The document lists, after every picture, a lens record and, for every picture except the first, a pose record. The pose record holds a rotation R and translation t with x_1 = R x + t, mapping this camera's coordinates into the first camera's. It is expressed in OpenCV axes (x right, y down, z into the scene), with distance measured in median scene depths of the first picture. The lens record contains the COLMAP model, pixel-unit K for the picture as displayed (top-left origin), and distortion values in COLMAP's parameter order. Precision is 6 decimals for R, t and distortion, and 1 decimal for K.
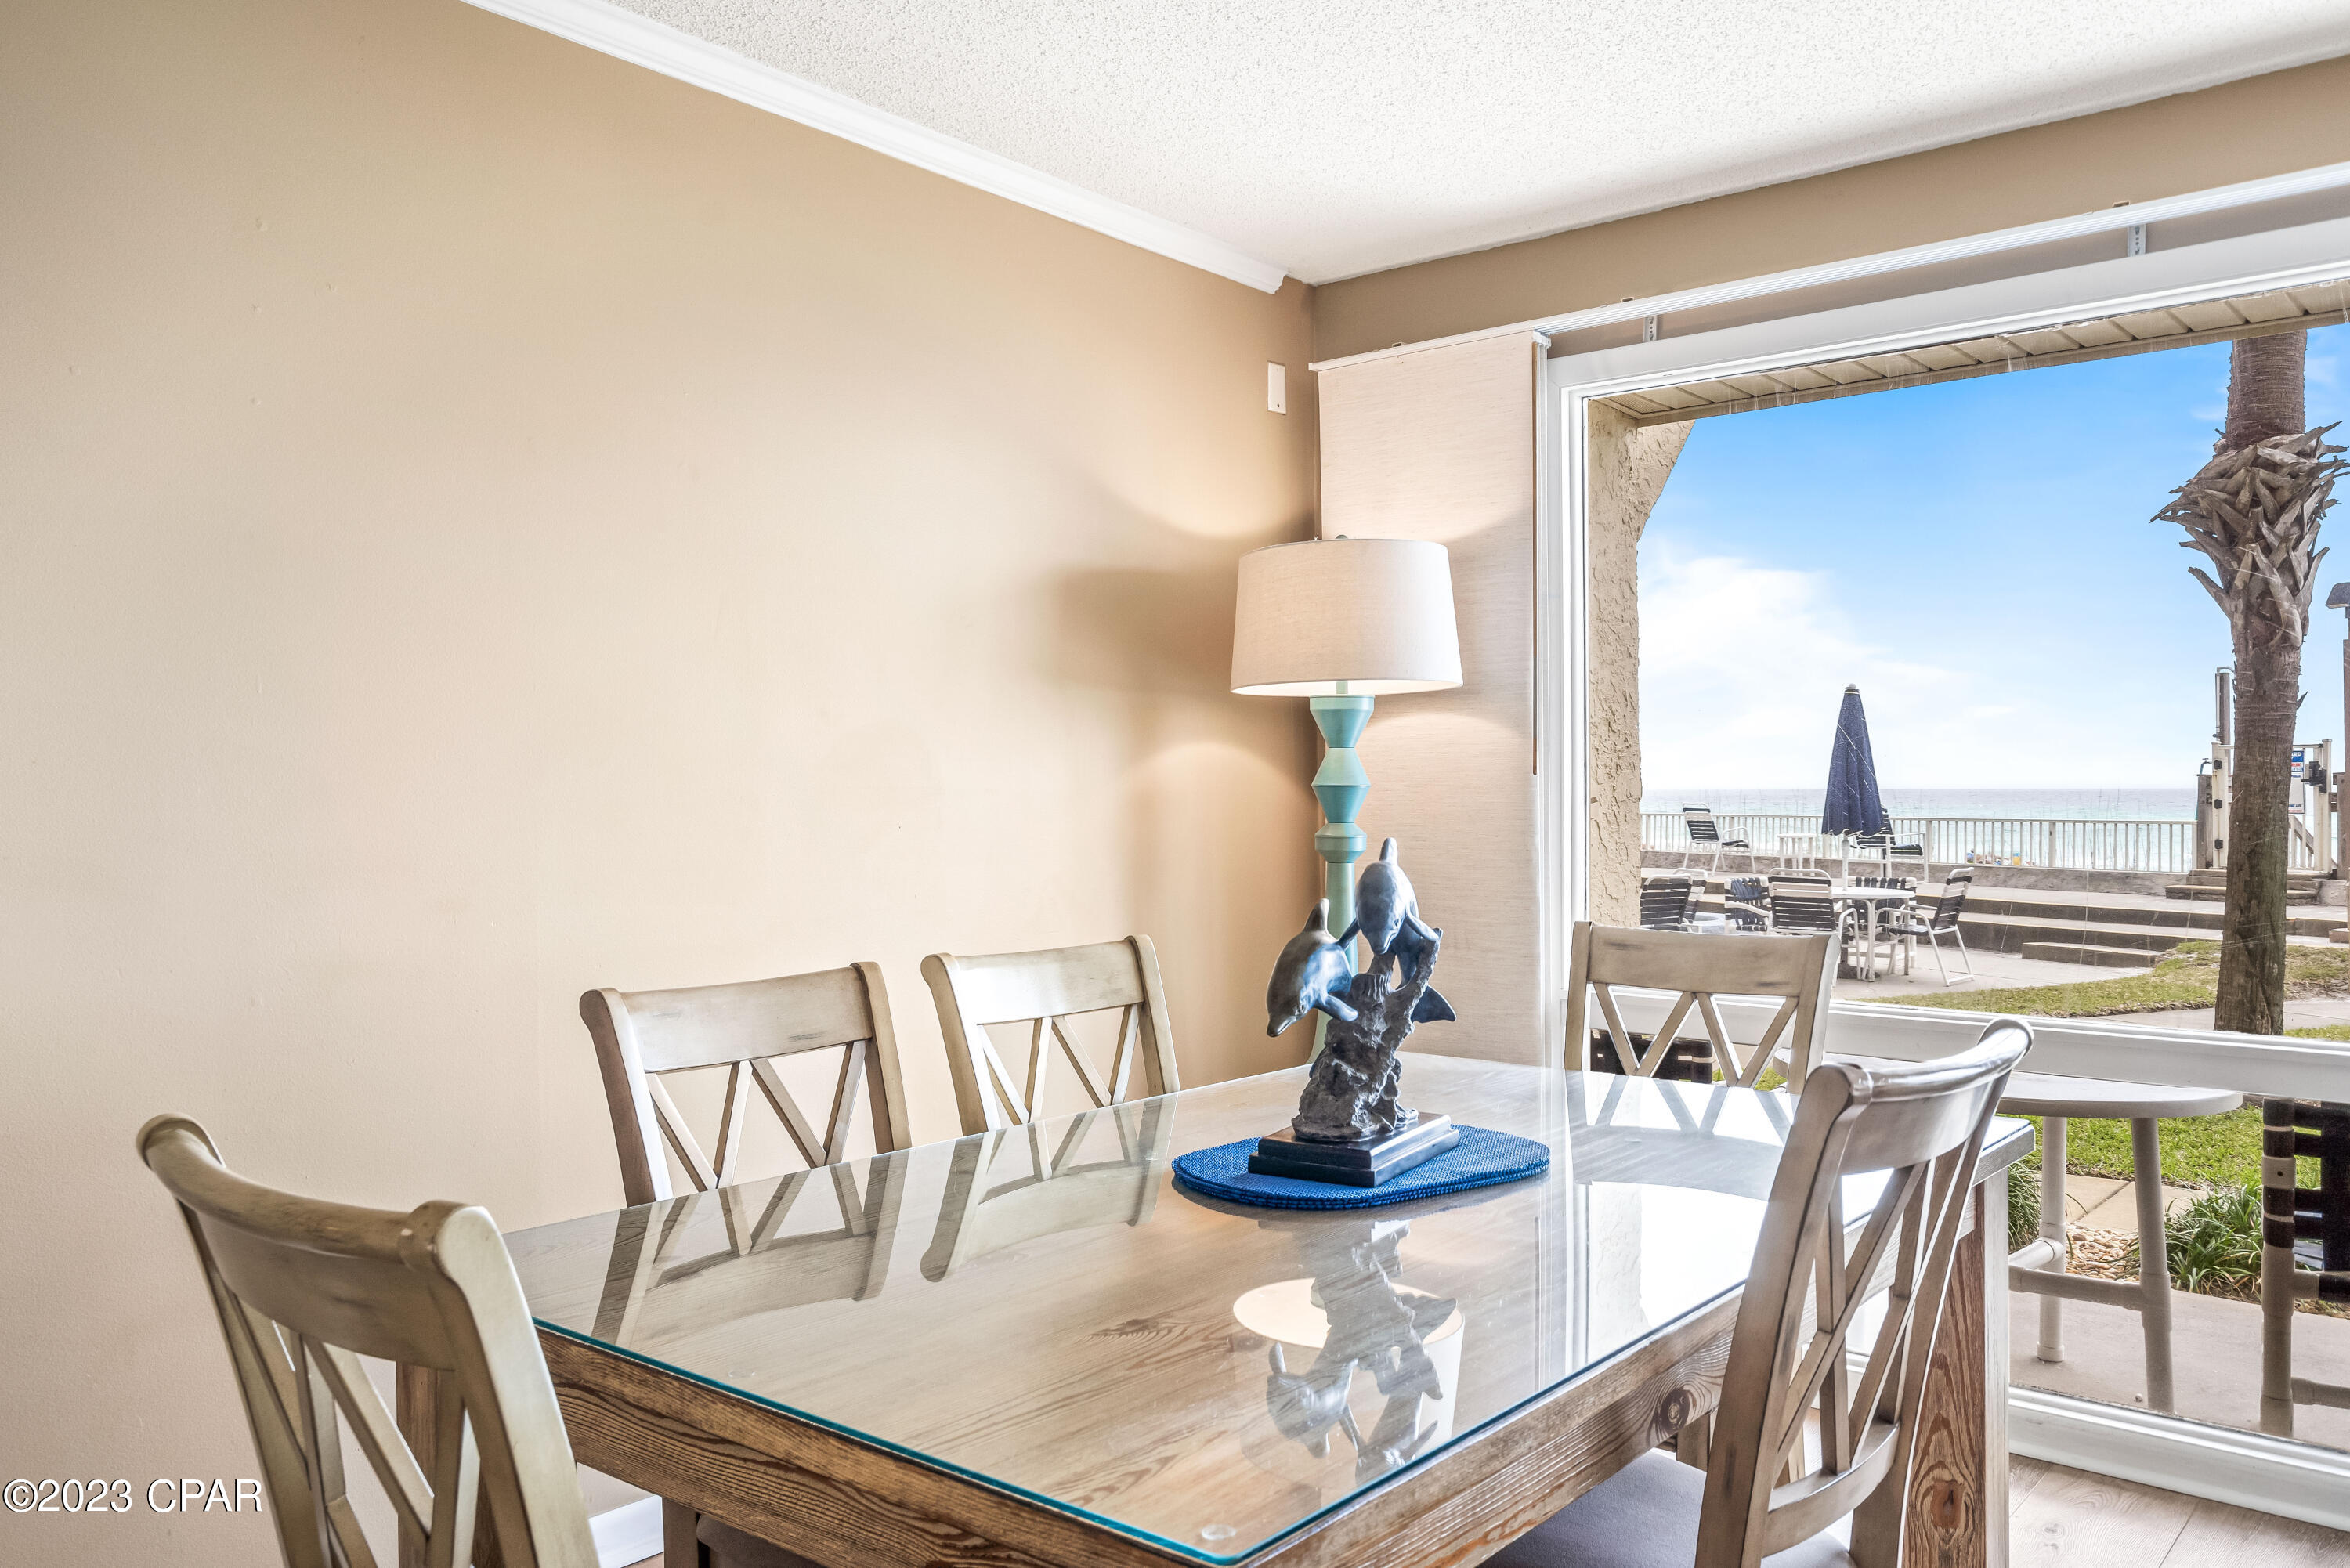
lens RADIAL K [[1787.0, 0, 1170.3], [0, 1787.0, 827.8], [0, 0, 1]] dist [0.009667, 0.001668]
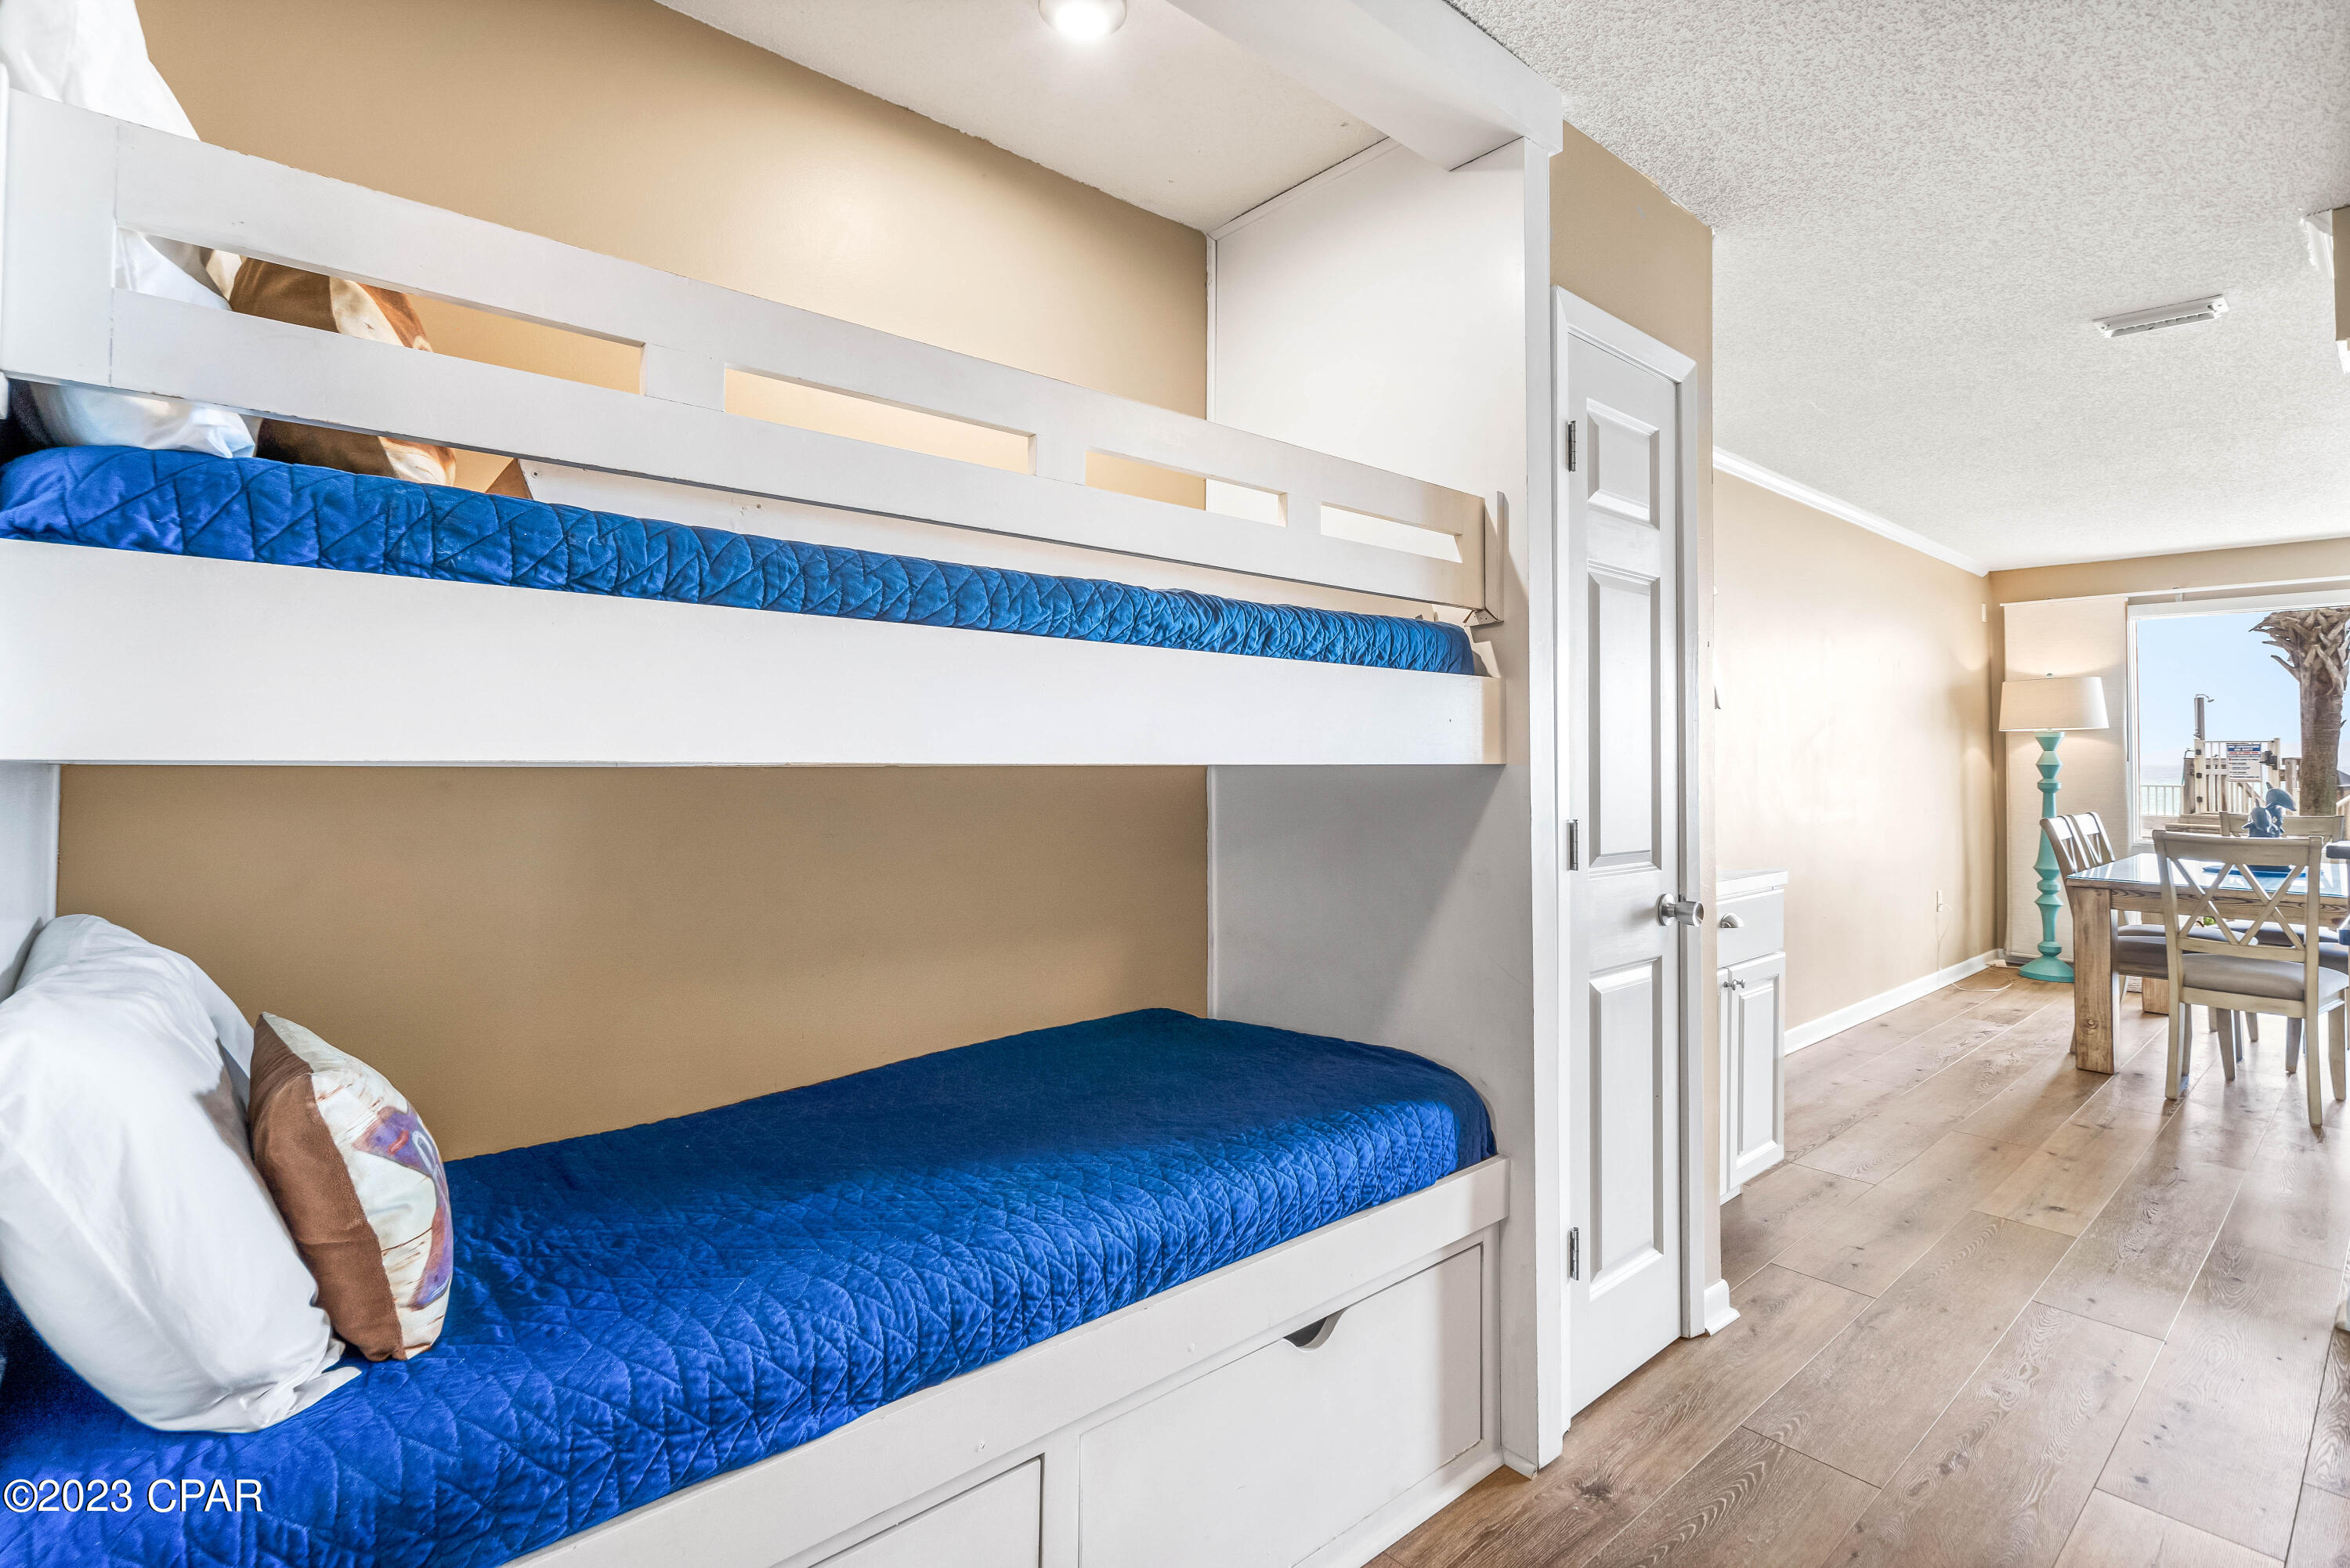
lens RADIAL K [[1117.3, 0, 1171.8], [0, 1117.3, 735.2], [0, 0, 1]] dist [0.020329, -0.000077]
pose [[0.988994, 0.006296, -0.147821, -0.459537], [-0.012412, 0.999103, -0.040484, 0.008828], [0.147433, 0.041874, 0.988185, -0.427250]]
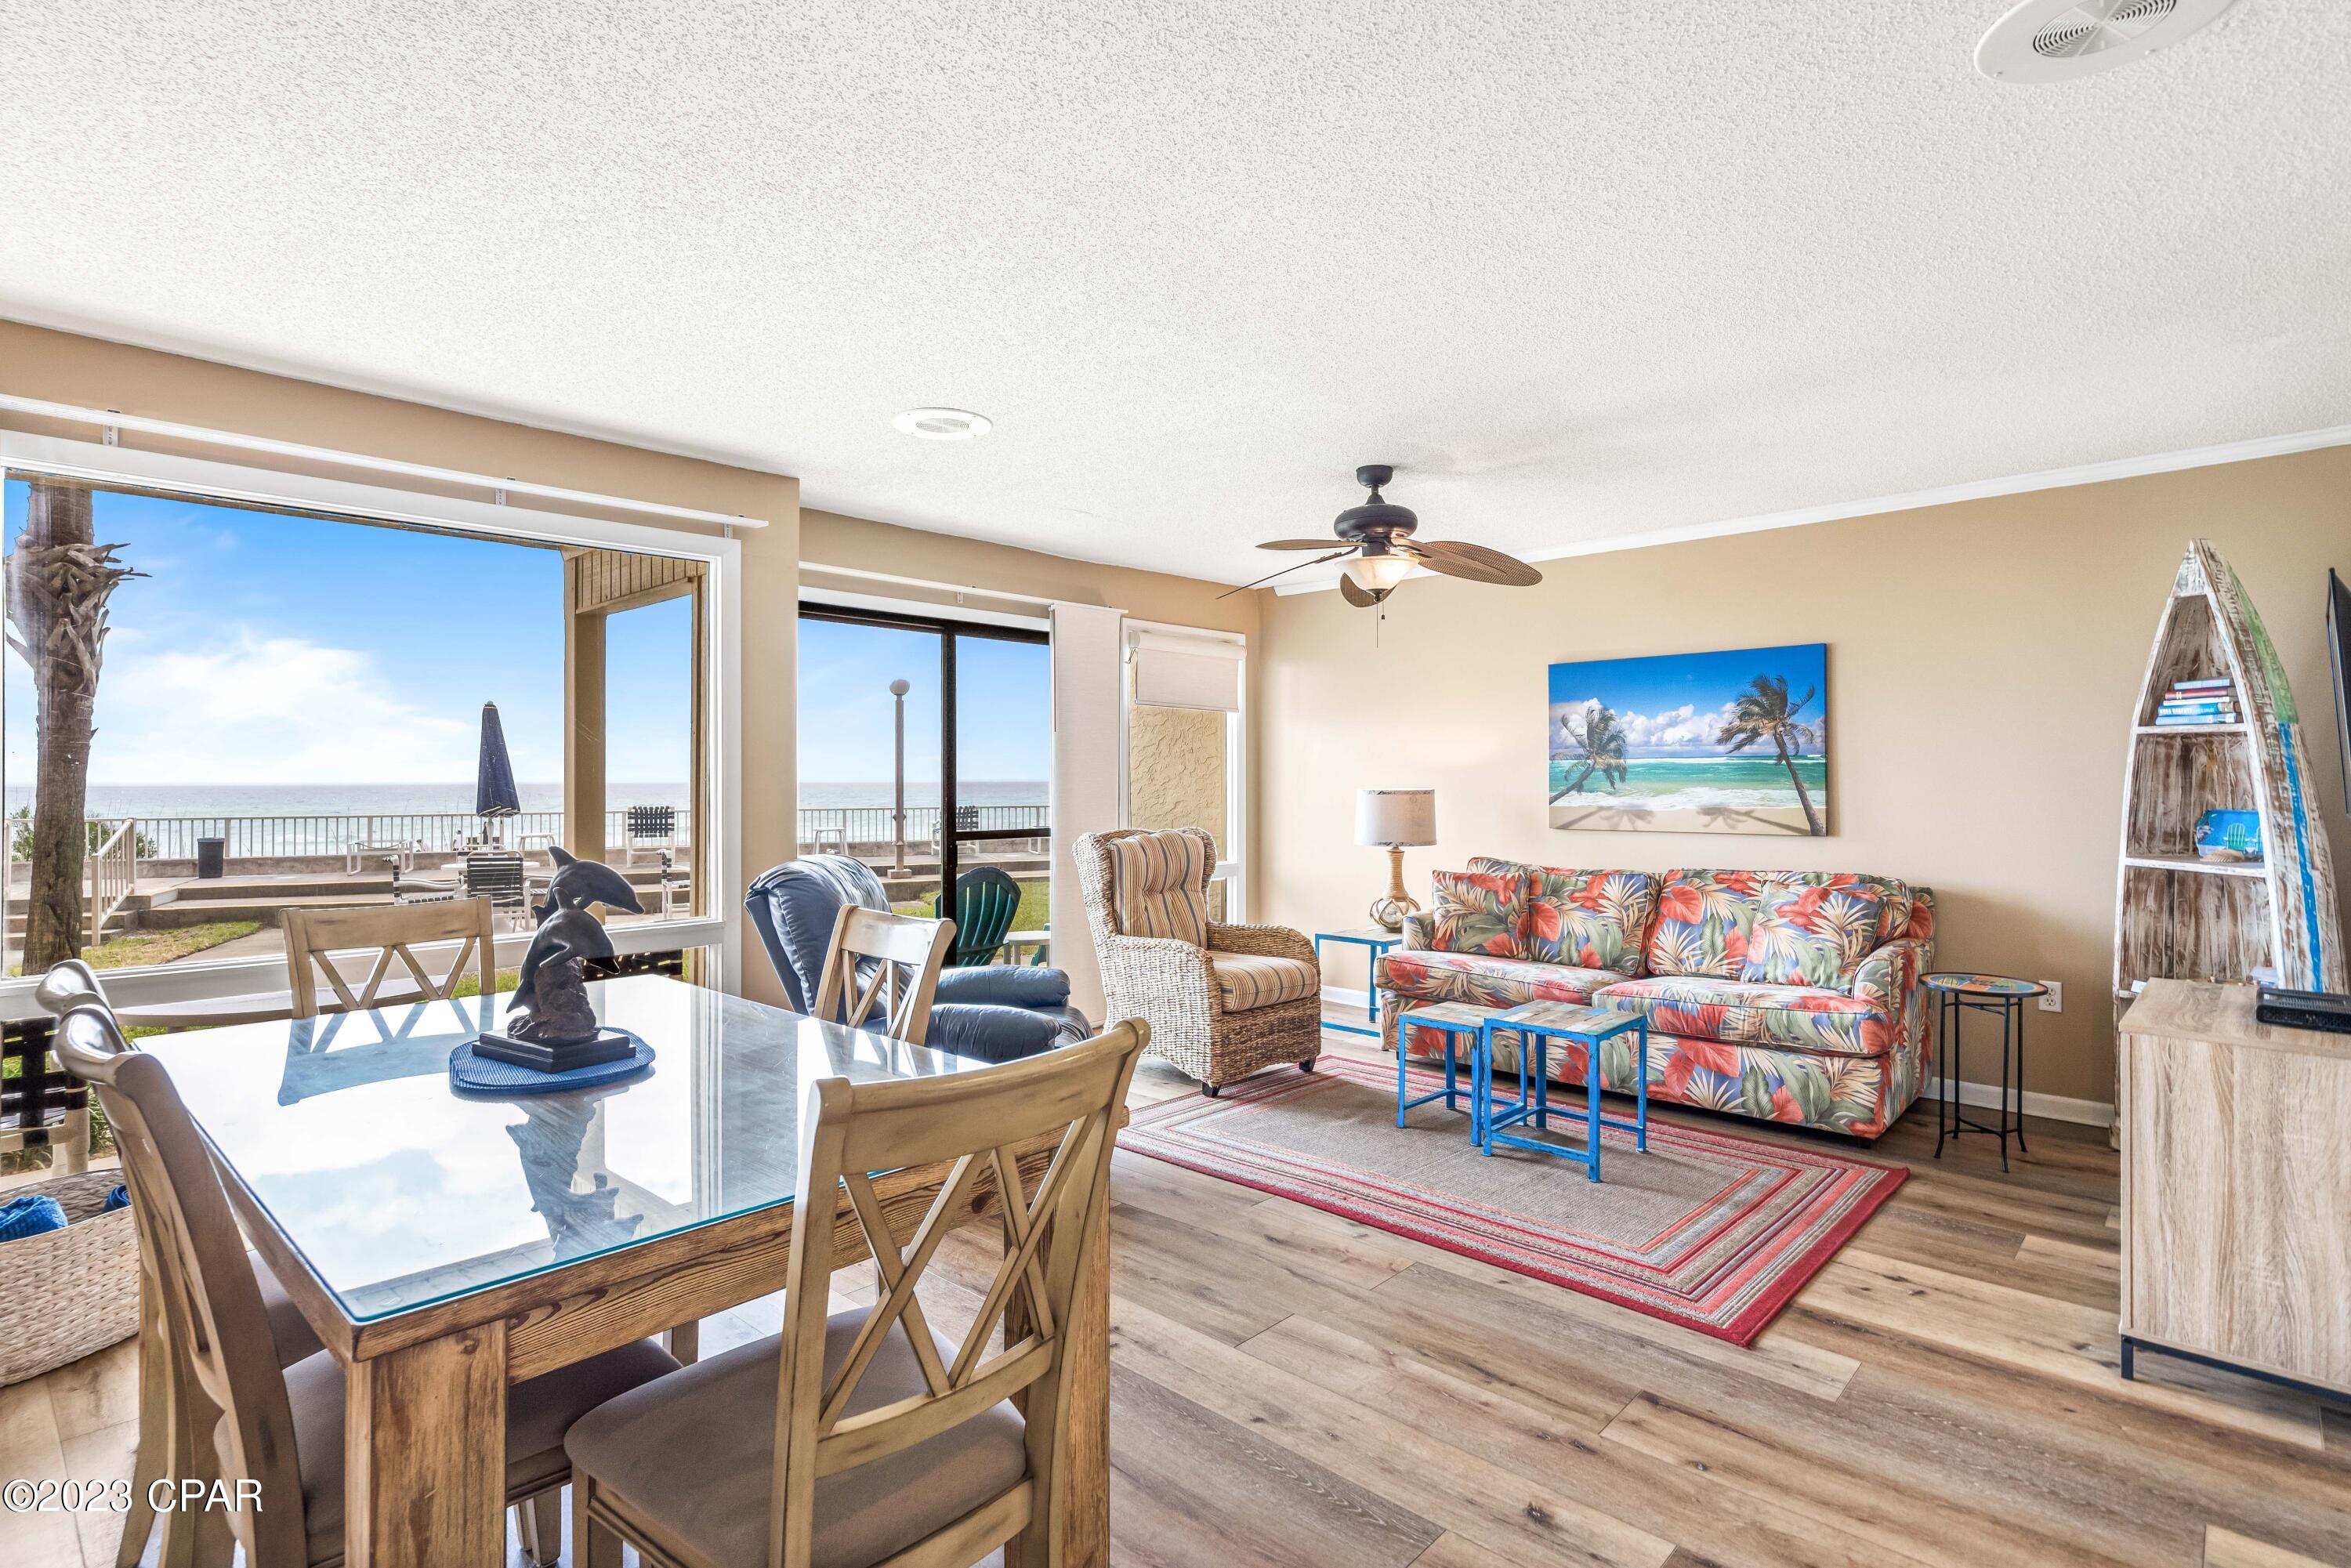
lens RADIAL K [[1154.6, 0, 1153.5], [0, 1154.6, 771.3], [0, 0, 1]] dist [0.009891, -0.002170]
pose [[0.070508, 0.010183, 0.997459, -0.224108], [0.025567, 0.999601, -0.012013, -0.009113], [-0.997184, 0.026349, 0.070220, 0.108921]]
